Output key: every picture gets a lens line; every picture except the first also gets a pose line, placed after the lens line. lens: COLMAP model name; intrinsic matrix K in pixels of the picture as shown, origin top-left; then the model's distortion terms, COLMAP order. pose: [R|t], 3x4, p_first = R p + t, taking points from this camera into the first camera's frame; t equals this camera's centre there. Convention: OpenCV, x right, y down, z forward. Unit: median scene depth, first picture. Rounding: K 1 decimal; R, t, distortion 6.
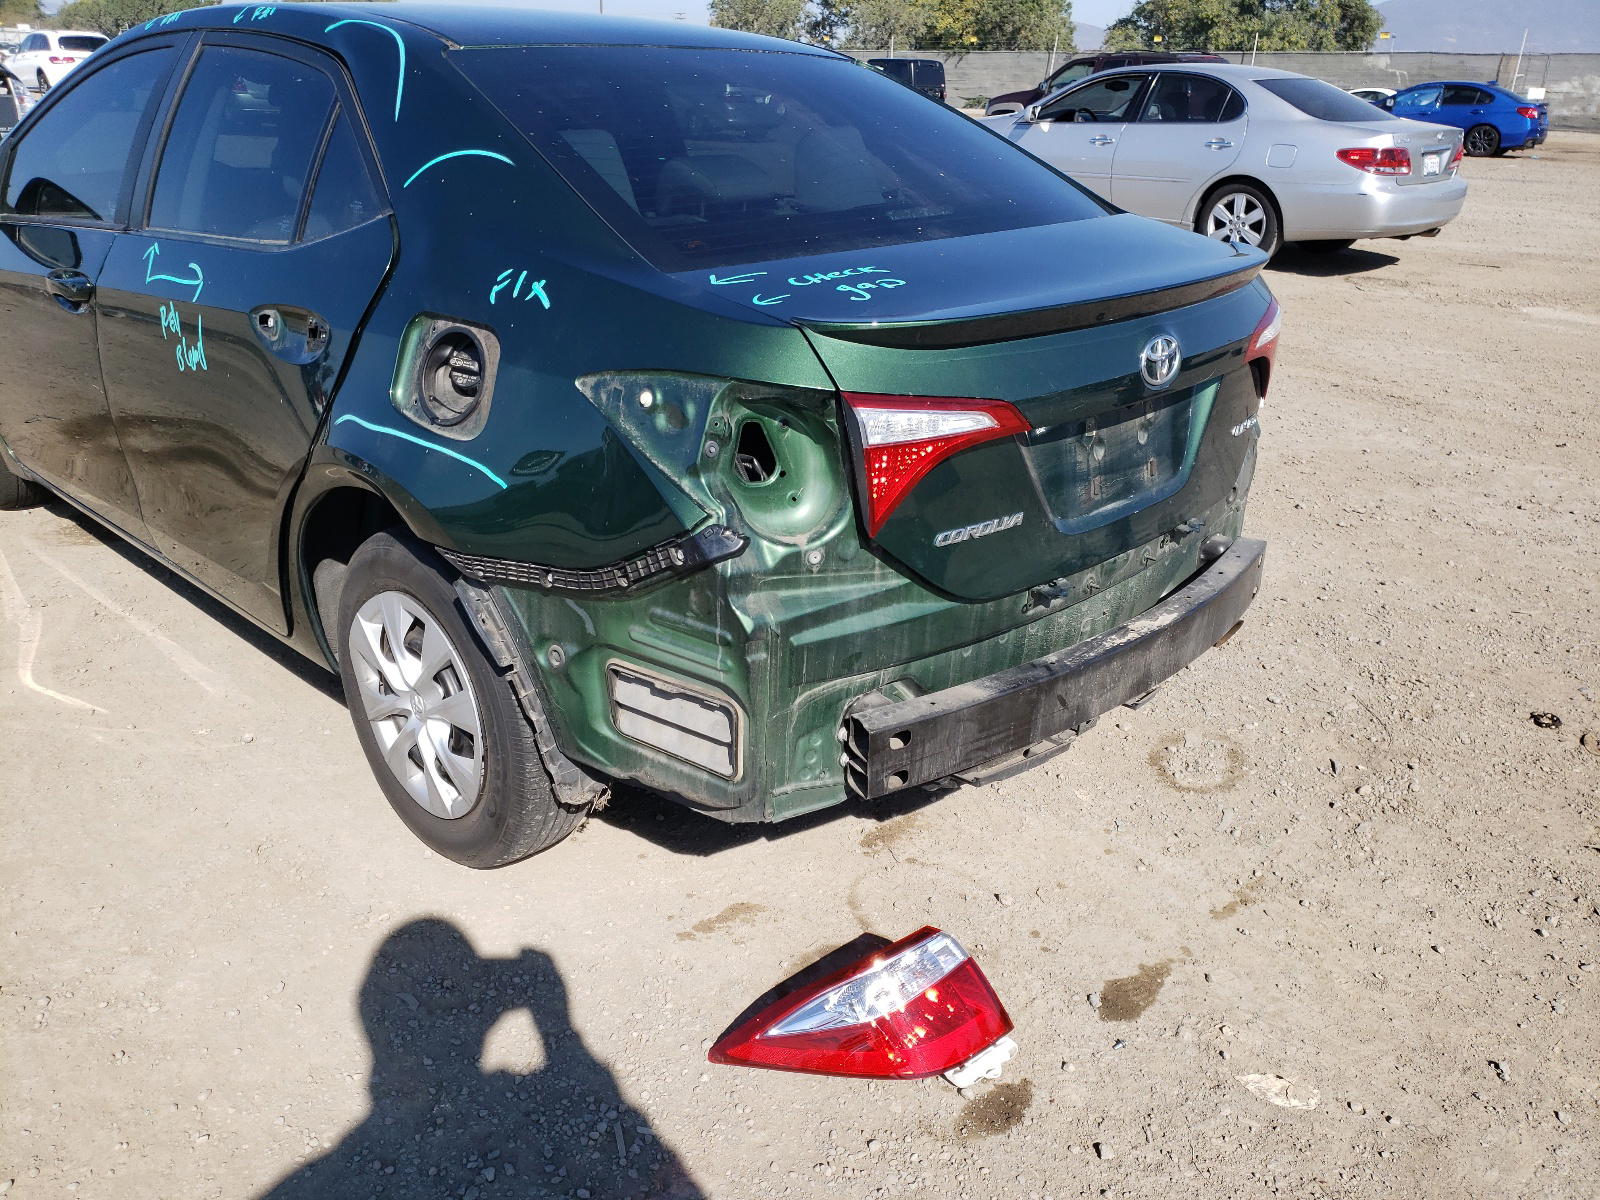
lens RADIAL K [[1220.6, 0, 800.0], [0, 1220.6, 600.0], [0, 0, 1]] dist [-0.003635, 0.001994]
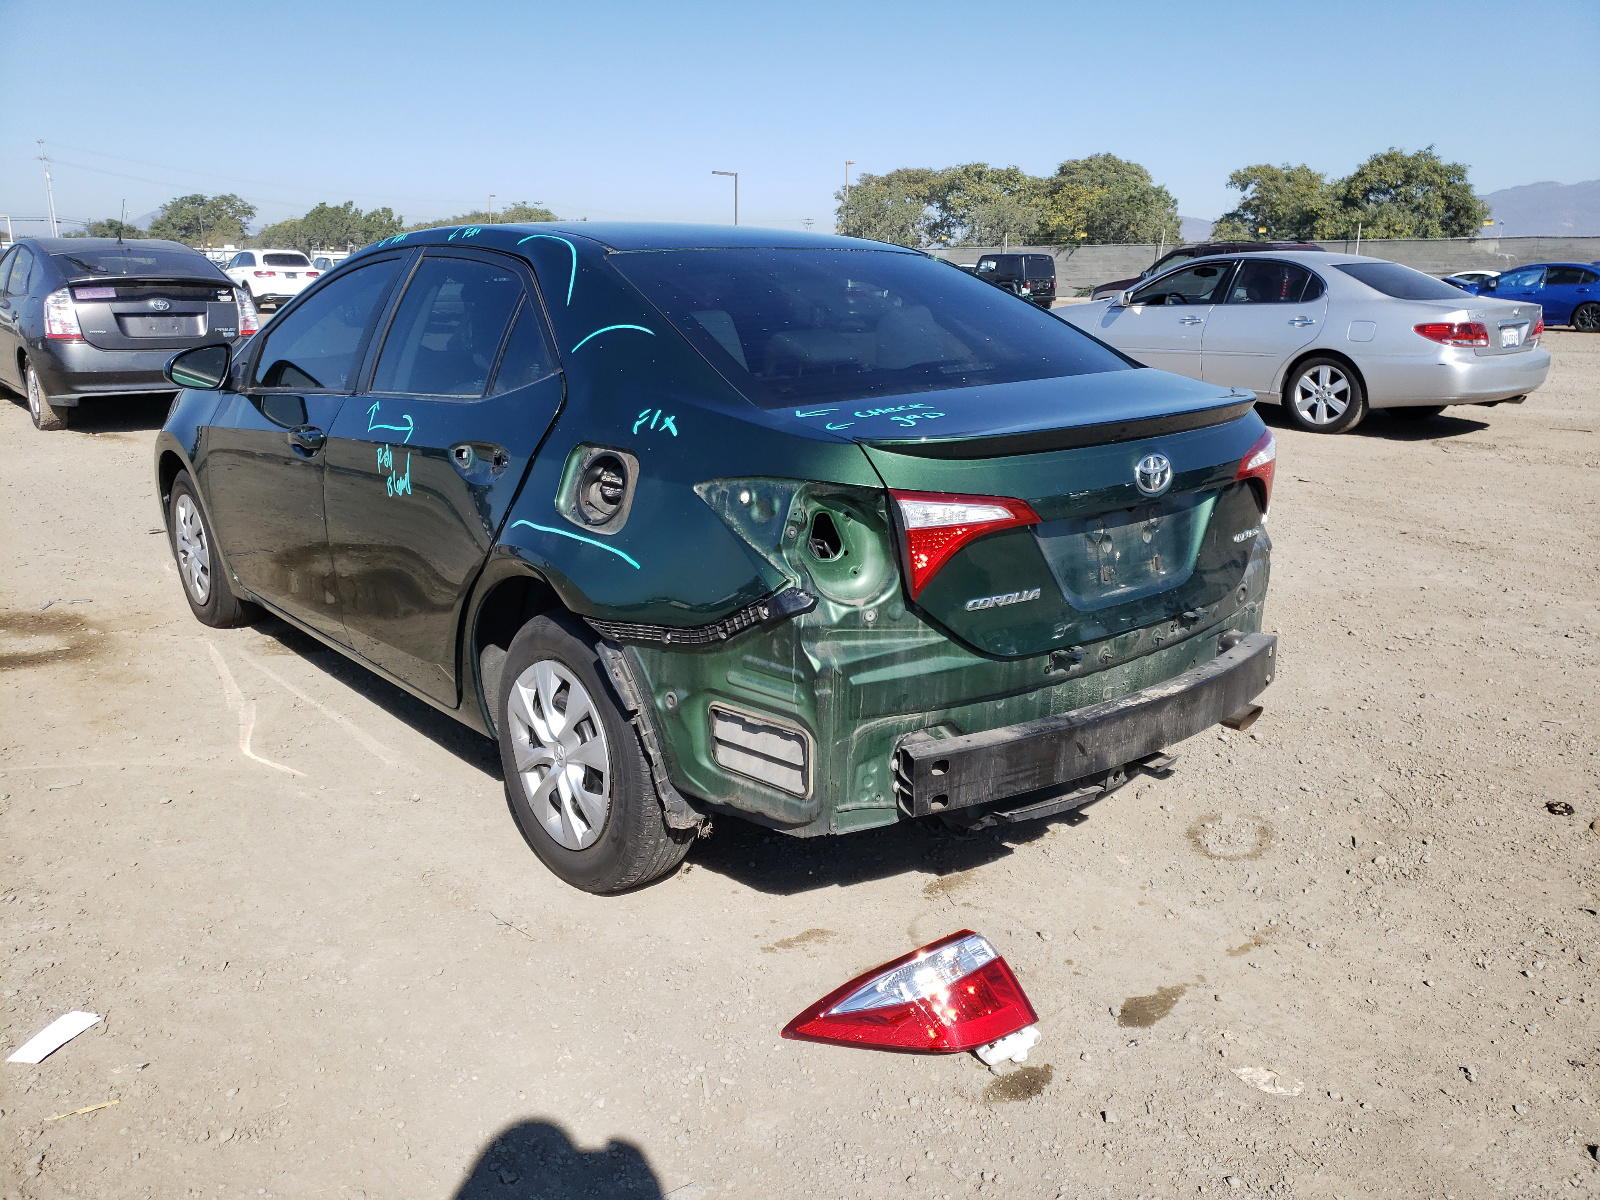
lens RADIAL K [[1449.7, 0, 800.0], [0, 1449.7, 600.0], [0, 0, 1]] dist [-0.021592, -0.010342]
pose [[0.993157, 0.003238, -0.116739, 0.100730], [-0.024790, 0.982680, -0.183646, 0.198814], [0.114123, 0.185284, 0.976036, -0.438272]]
